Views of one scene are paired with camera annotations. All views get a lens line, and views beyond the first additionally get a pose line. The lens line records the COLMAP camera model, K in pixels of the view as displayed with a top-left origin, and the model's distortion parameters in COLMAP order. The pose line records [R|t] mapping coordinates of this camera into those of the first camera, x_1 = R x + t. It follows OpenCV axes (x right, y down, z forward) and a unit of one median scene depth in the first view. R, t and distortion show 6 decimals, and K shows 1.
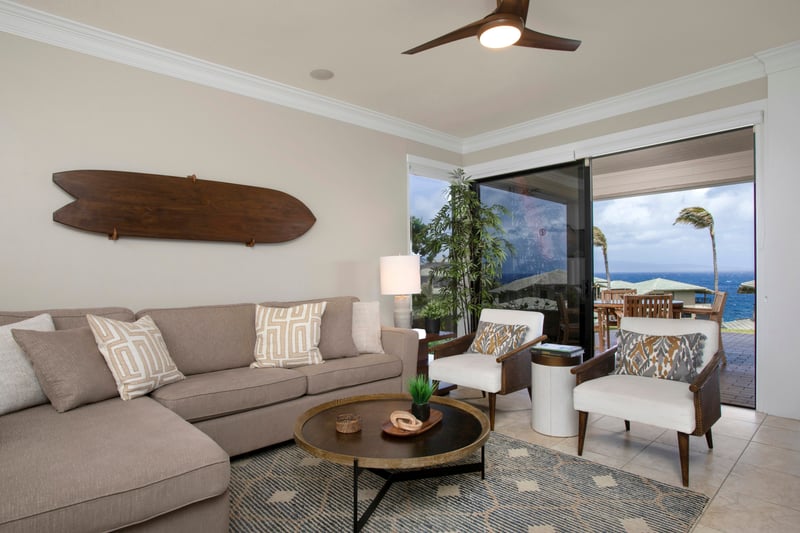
lens RADIAL K [[442.7, 0, 405.8], [0, 442.7, 266.0], [0, 0, 1]] dist [-0.020455, 0.004193]
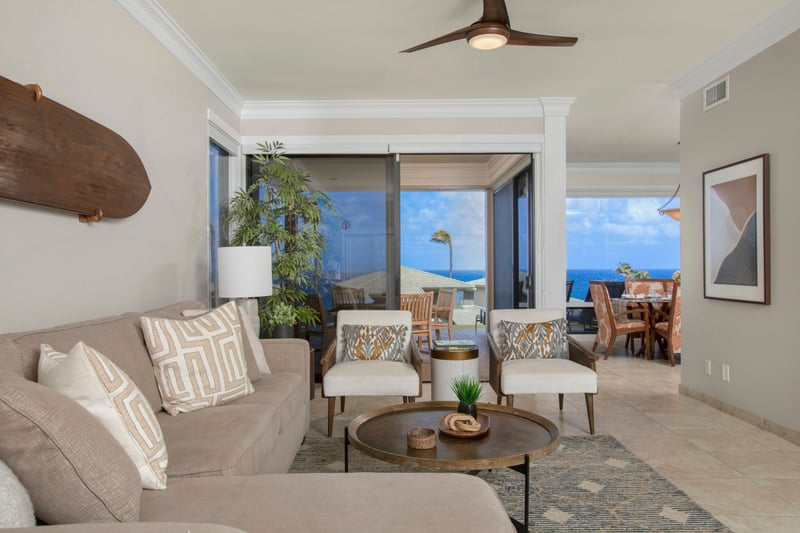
lens RADIAL K [[549.0, 0, 397.3], [0, 549.0, 268.5], [0, 0, 1]] dist [-0.059366, 0.007963]
pose [[0.693381, 0.009774, 0.720505, -0.688833], [-0.016255, 0.999866, 0.002080, 0.013415], [-0.720388, -0.013154, 0.693447, 0.229039]]
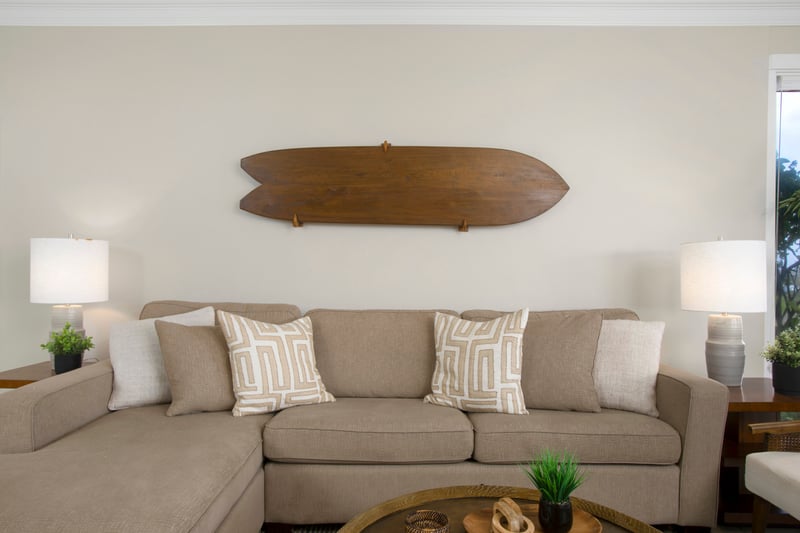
lens RADIAL K [[544.4, 0, 400.9], [0, 544.4, 268.0], [0, 0, 1]] dist [-0.027229, 0.004638]
pose [[0.727757, 0.007121, -0.685798, 0.213620], [-0.006895, 0.999972, 0.003066, 0.015175], [0.685800, 0.002497, 0.727786, 0.344933]]
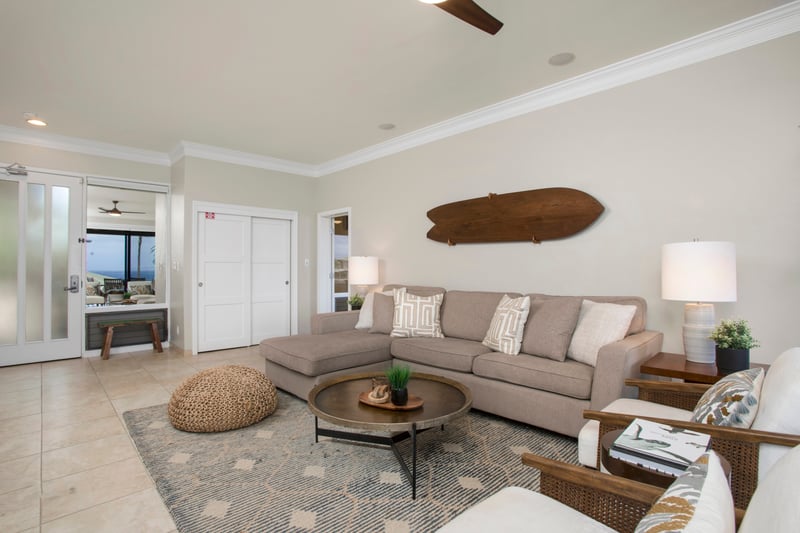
lens RADIAL K [[403.7, 0, 398.9], [0, 403.7, 265.6], [0, 0, 1]] dist [-0.001320, 0.000017]
pose [[0.029836, -0.004132, -0.999546, 0.766148], [0.005568, 0.999977, -0.003968, 0.015795], [0.999539, -0.005447, 0.029859, 0.737195]]
